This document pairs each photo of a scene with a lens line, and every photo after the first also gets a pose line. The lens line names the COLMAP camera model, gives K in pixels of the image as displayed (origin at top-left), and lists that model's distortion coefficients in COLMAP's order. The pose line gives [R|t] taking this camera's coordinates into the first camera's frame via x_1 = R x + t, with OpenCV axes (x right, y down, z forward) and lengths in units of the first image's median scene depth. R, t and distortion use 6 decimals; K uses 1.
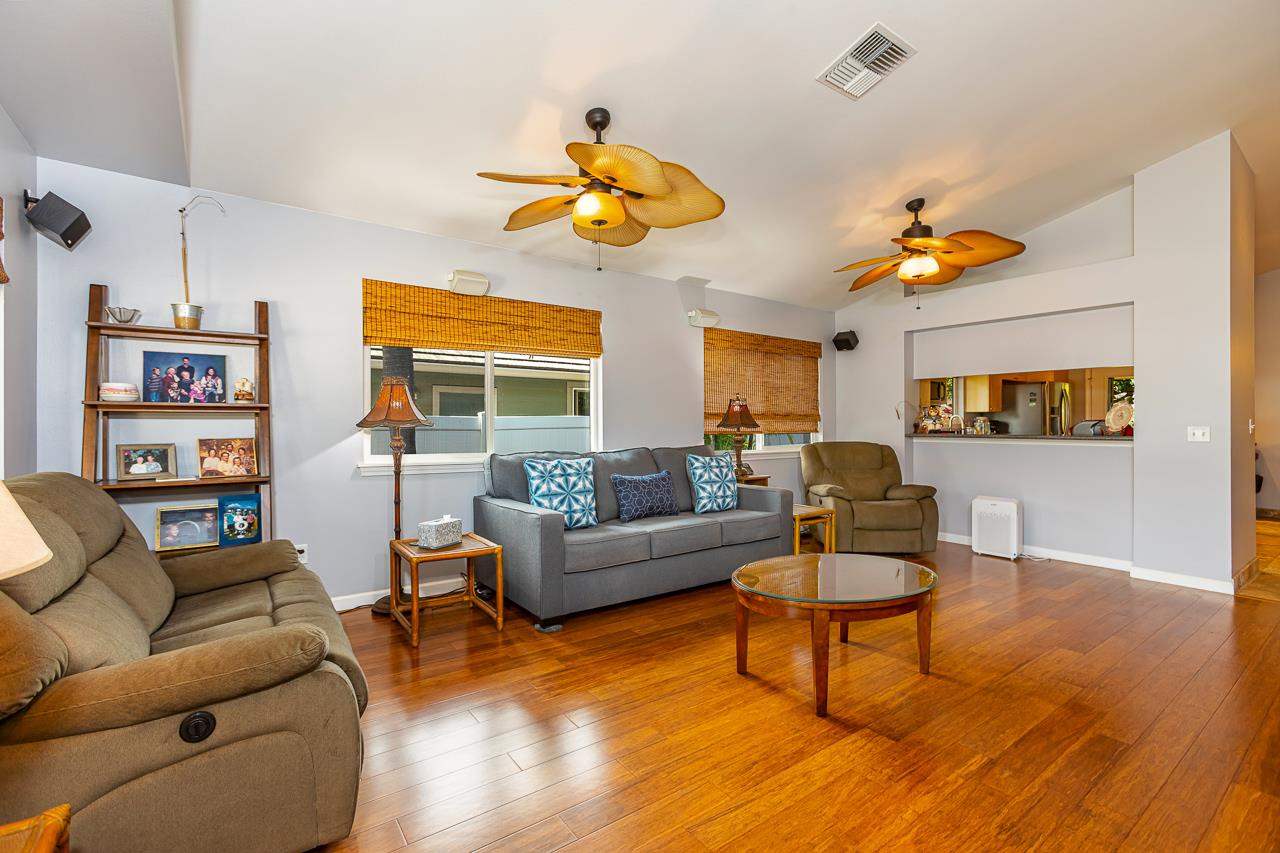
lens RADIAL K [[568.0, 0, 624.1], [0, 568.0, 414.6], [0, 0, 1]] dist [0.000933, 0.000140]
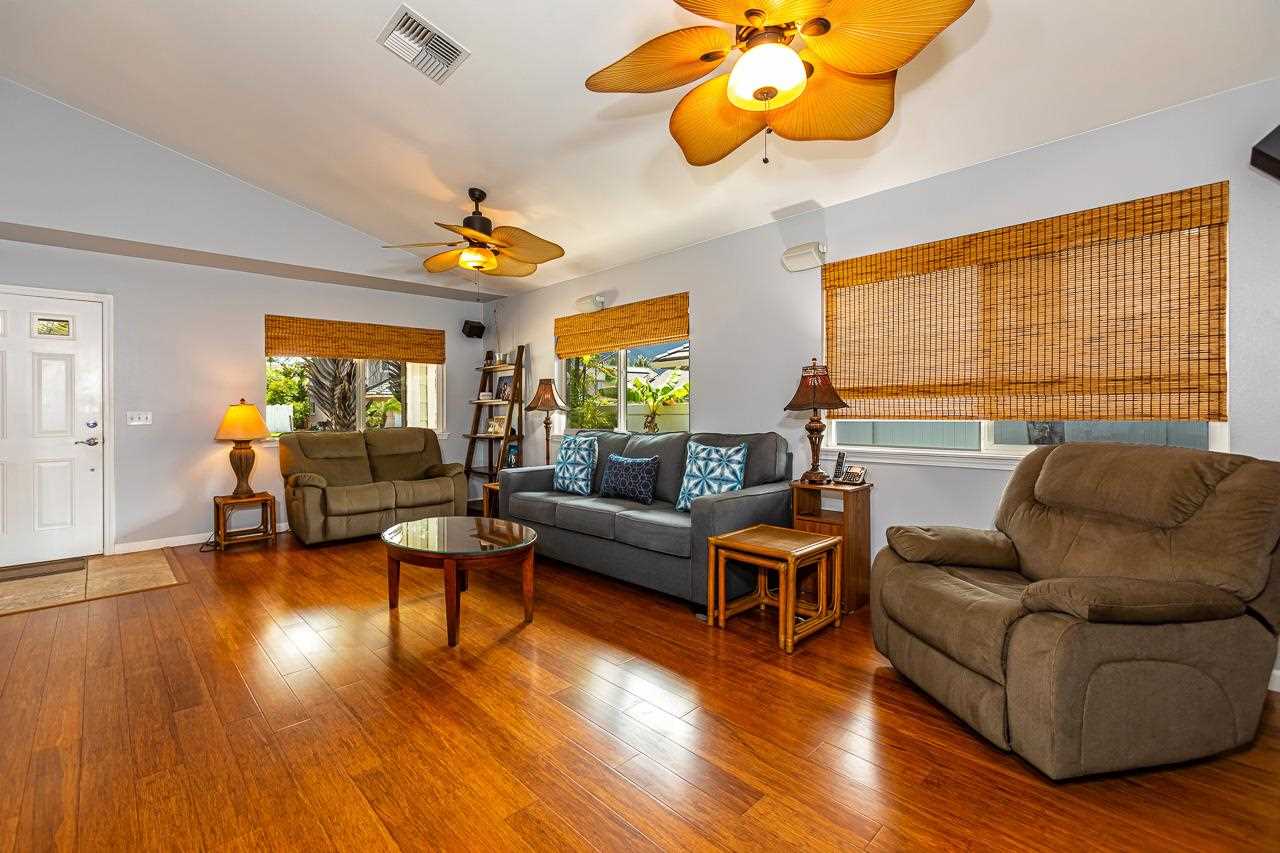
lens RADIAL K [[568.0, 0, 624.1], [0, 568.0, 414.6], [0, 0, 1]] dist [0.000933, 0.000140]
pose [[0.127366, -0.006573, -0.991834, 1.006470], [0.011036, 0.999926, -0.005210, 0.036267], [0.991794, -0.010282, 0.127429, 0.849615]]
